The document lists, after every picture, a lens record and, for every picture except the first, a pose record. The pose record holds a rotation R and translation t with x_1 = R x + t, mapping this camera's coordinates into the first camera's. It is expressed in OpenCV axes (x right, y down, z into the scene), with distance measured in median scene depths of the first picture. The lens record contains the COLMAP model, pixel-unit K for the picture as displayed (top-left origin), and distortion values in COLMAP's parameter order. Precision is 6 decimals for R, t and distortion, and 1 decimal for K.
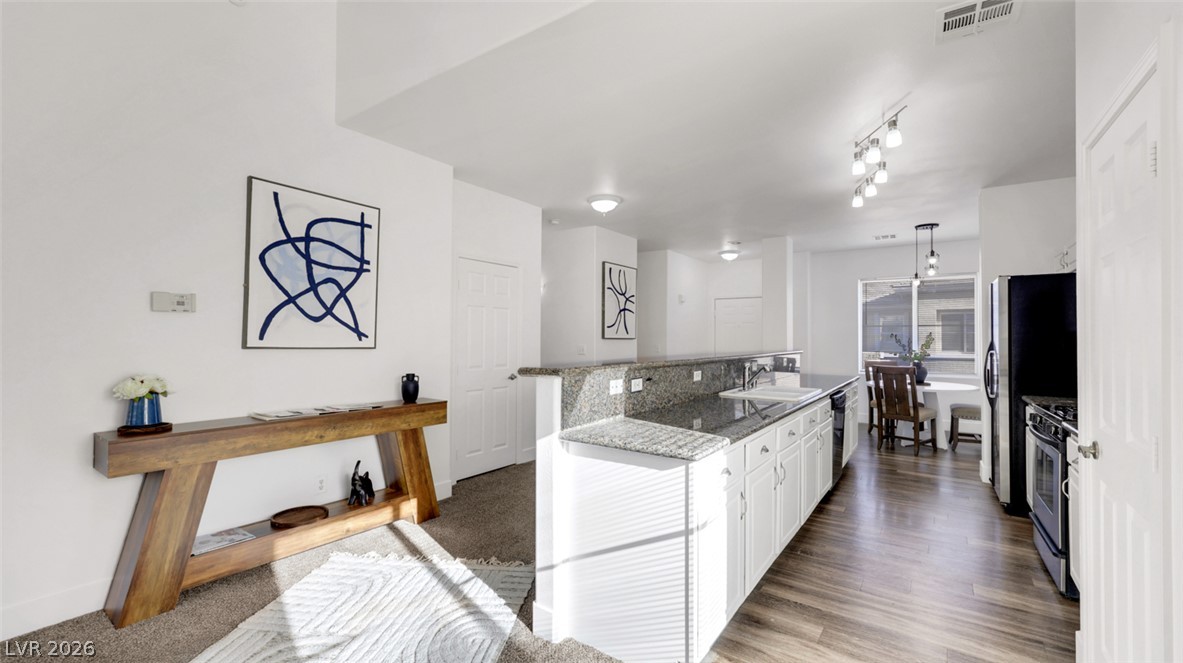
lens RADIAL K [[488.6, 0, 593.0], [0, 488.6, 331.3], [0, 0, 1]] dist [-0.000949, -0.000176]
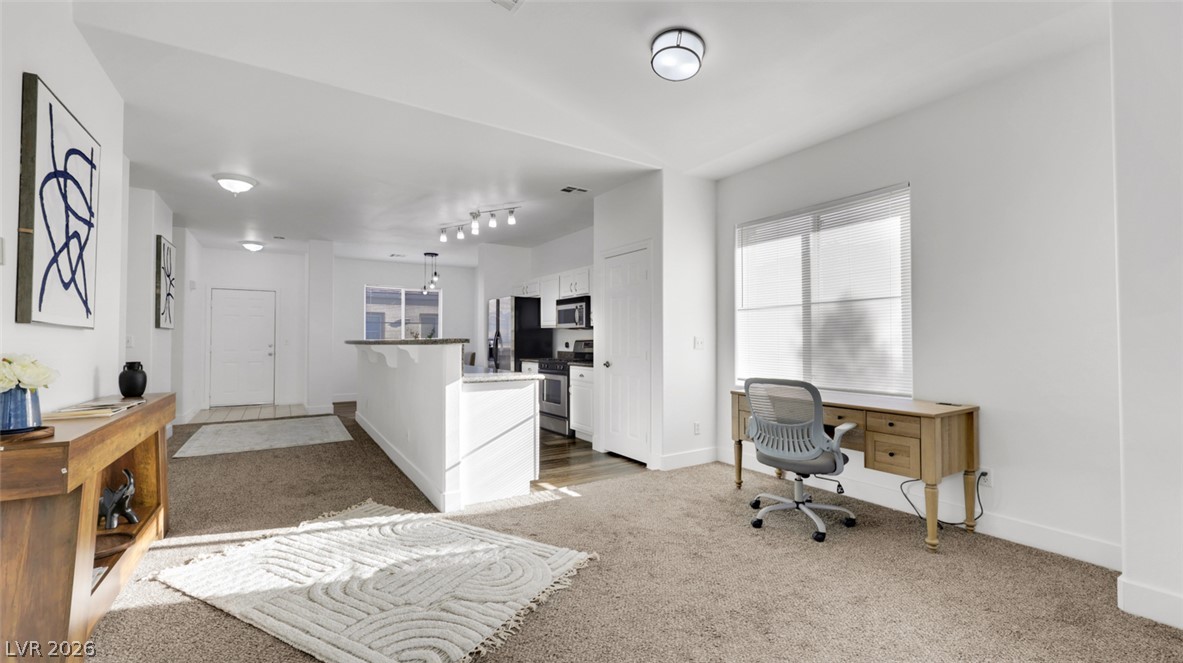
lens RADIAL K [[488.6, 0, 593.0], [0, 488.6, 331.3], [0, 0, 1]] dist [-0.000949, -0.000176]
pose [[0.375564, 0.010707, 0.926735, -0.856849], [-0.010162, 0.999921, -0.007434, 0.036224], [-0.926741, -0.006626, 0.375643, 0.000981]]
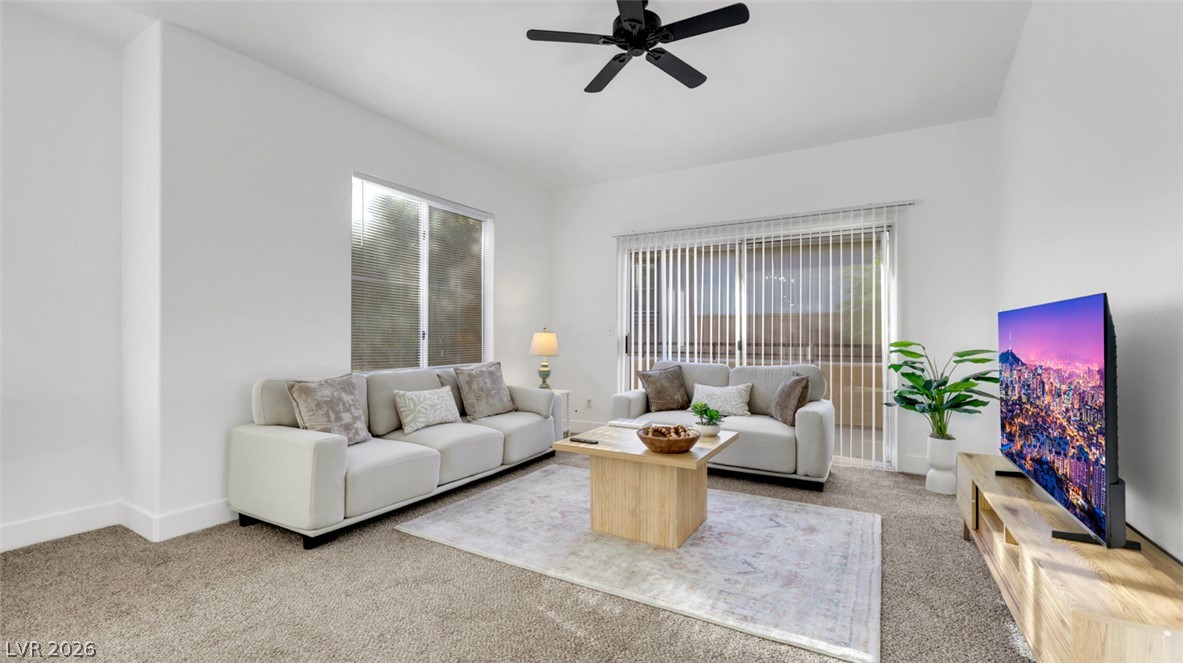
lens RADIAL K [[497.4, 0, 585.5], [0, 497.4, 336.1], [0, 0, 1]] dist [0.000036, -0.000197]
pose [[-0.996717, -0.005602, -0.080767, -0.609429], [-0.004360, 0.999870, -0.015547, 0.073089], [0.080844, -0.015144, -0.996612, 0.436275]]
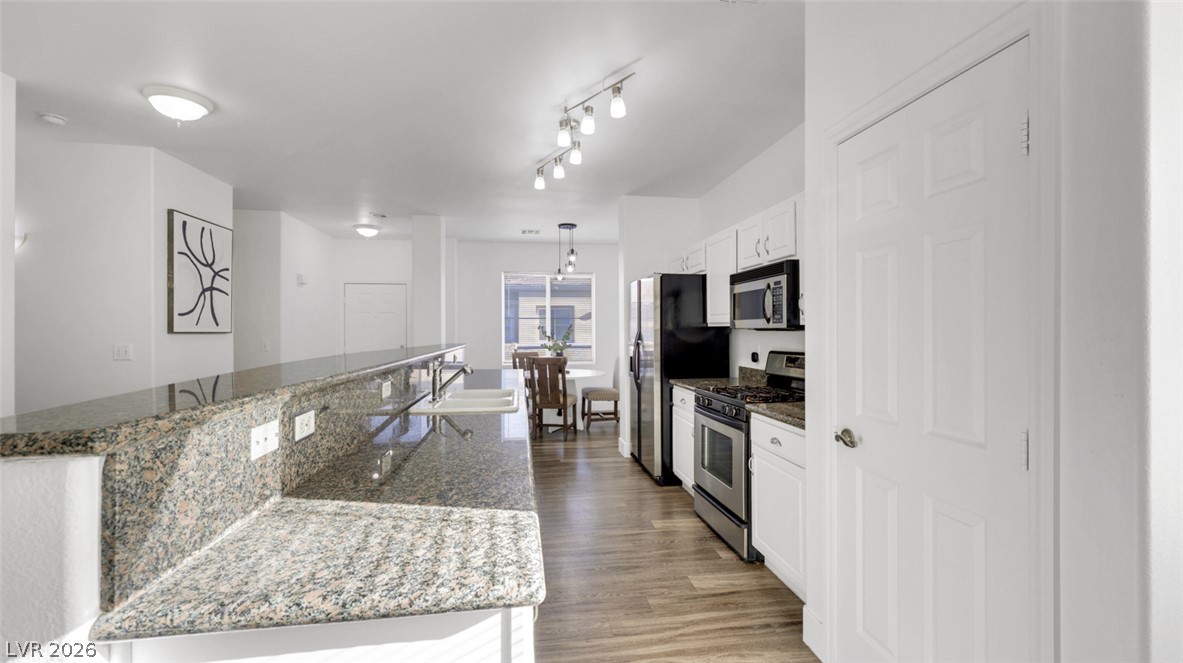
lens RADIAL K [[483.3, 0, 592.4], [0, 483.3, 329.8], [0, 0, 1]] dist [-0.000120, 0.000010]
pose [[0.722031, -0.005952, 0.691836, -0.031169], [-0.003196, 0.999924, 0.011938, 0.003391], [-0.691854, -0.010831, 0.721956, 0.329237]]
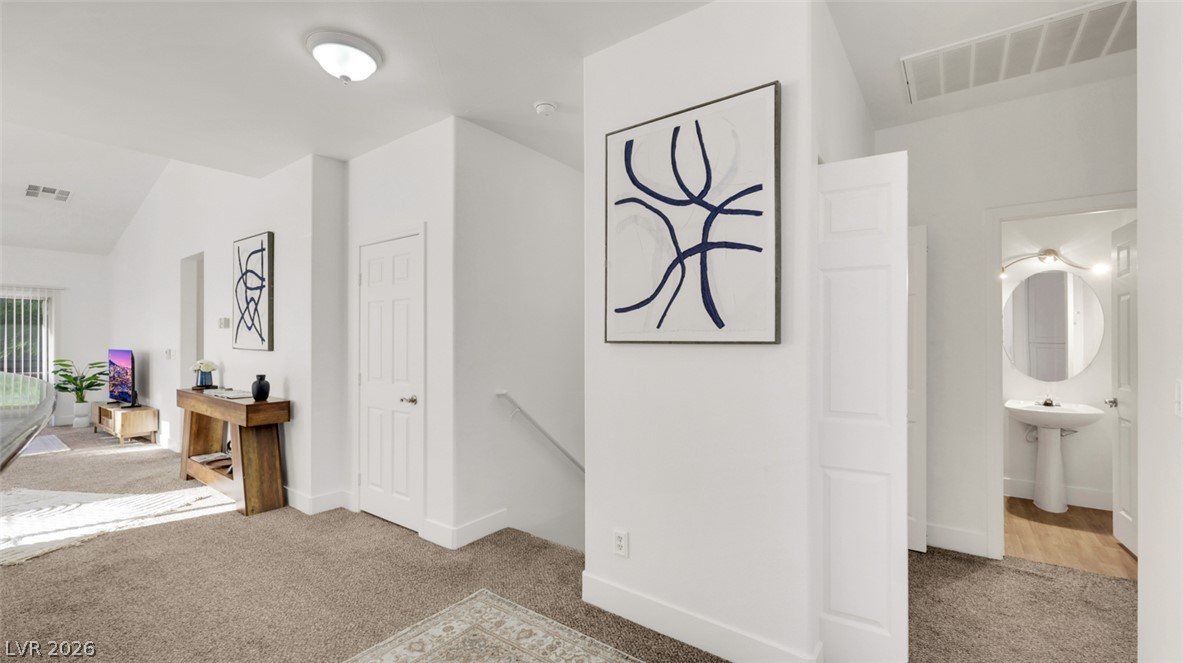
lens RADIAL K [[497.4, 0, 585.5], [0, 497.4, 336.1], [0, 0, 1]] dist [0.000036, -0.000197]
pose [[-0.034958, -0.018429, -0.999219, 0.724759], [0.011408, 0.999757, -0.018838, 0.030476], [0.999324, -0.012058, -0.034739, 1.809007]]
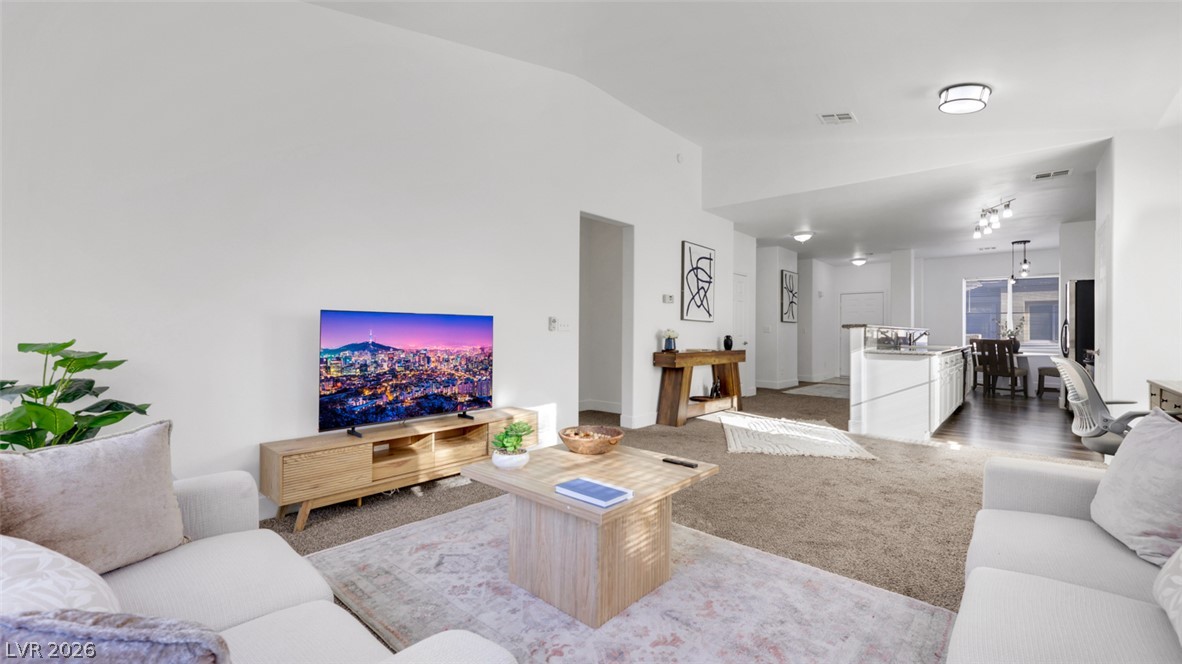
lens RADIAL K [[483.3, 0, 587.9], [0, 483.3, 330.9], [0, 0, 1]] dist [0.000970, -0.000034]
pose [[0.993015, 0.000502, -0.117989, -0.717759], [0.000733, 0.999945, 0.010423, 0.050639], [0.117988, -0.010437, 0.992960, -0.981436]]
